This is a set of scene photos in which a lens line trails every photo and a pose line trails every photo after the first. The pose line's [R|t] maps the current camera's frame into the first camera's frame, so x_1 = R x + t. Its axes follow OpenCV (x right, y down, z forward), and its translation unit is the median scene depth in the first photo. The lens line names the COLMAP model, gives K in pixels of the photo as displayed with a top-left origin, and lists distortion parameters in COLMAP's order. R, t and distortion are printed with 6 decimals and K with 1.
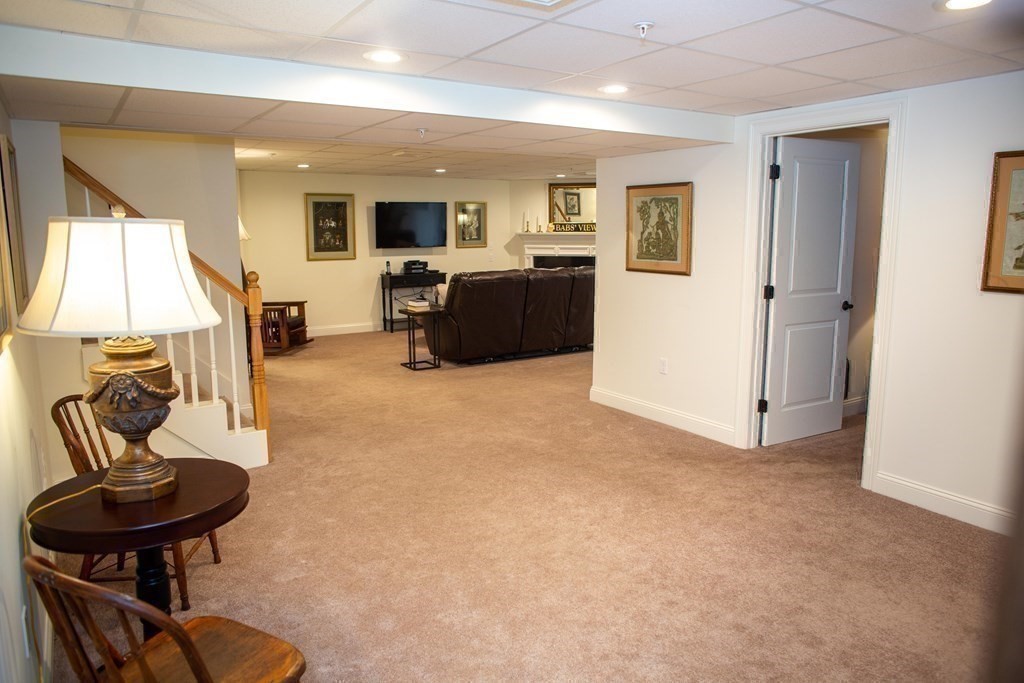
lens RADIAL K [[702.4, 0, 512.3], [0, 702.4, 339.3], [0, 0, 1]] dist [-0.060379, 0.055638]
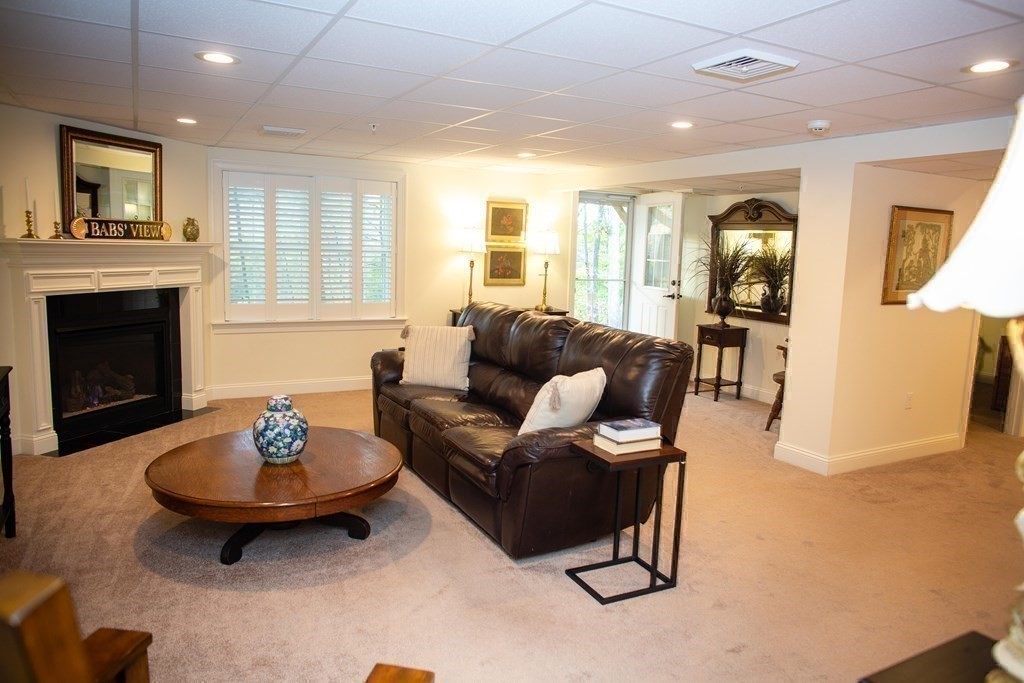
lens RADIAL K [[702.4, 0, 517.6], [0, 702.4, 346.9], [0, 0, 1]] dist [-0.060379, 0.055638]
pose [[0.081342, -0.138975, 0.986950, -0.750367], [0.125519, 0.983775, 0.128183, -0.221961], [-0.988751, 0.113454, 0.097466, 1.433783]]
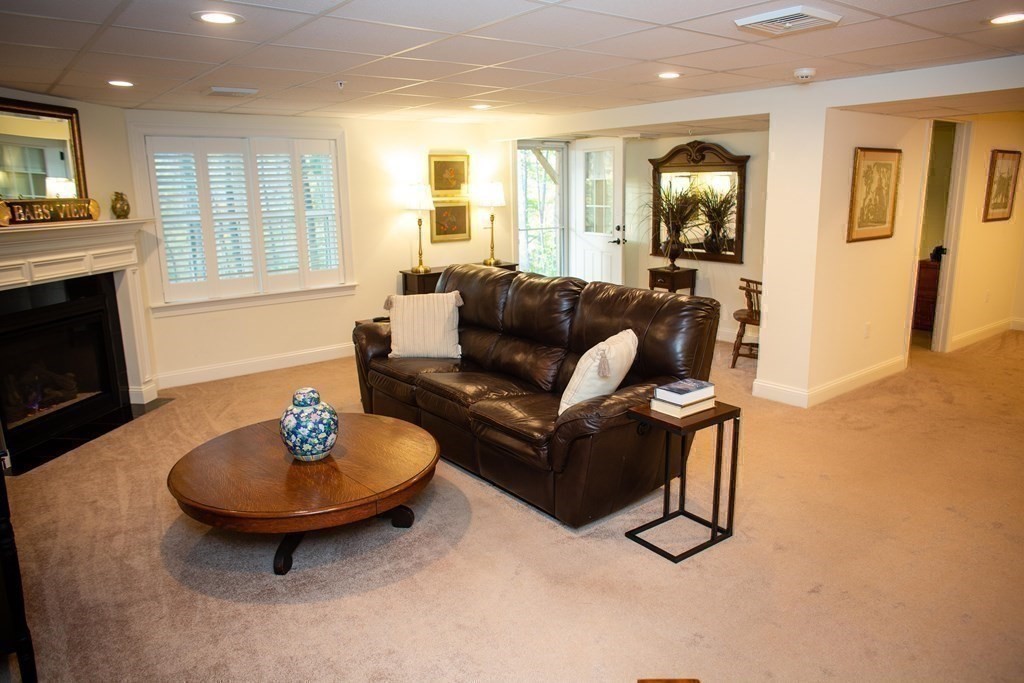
lens RADIAL K [[702.4, 0, 512.9], [0, 702.4, 345.5], [0, 0, 1]] dist [-0.060379, 0.055638]
pose [[-0.090636, -0.218073, 0.971715, -0.729579], [0.175841, 0.956896, 0.231149, -0.266558], [-0.980237, 0.191817, -0.048383, 1.568423]]
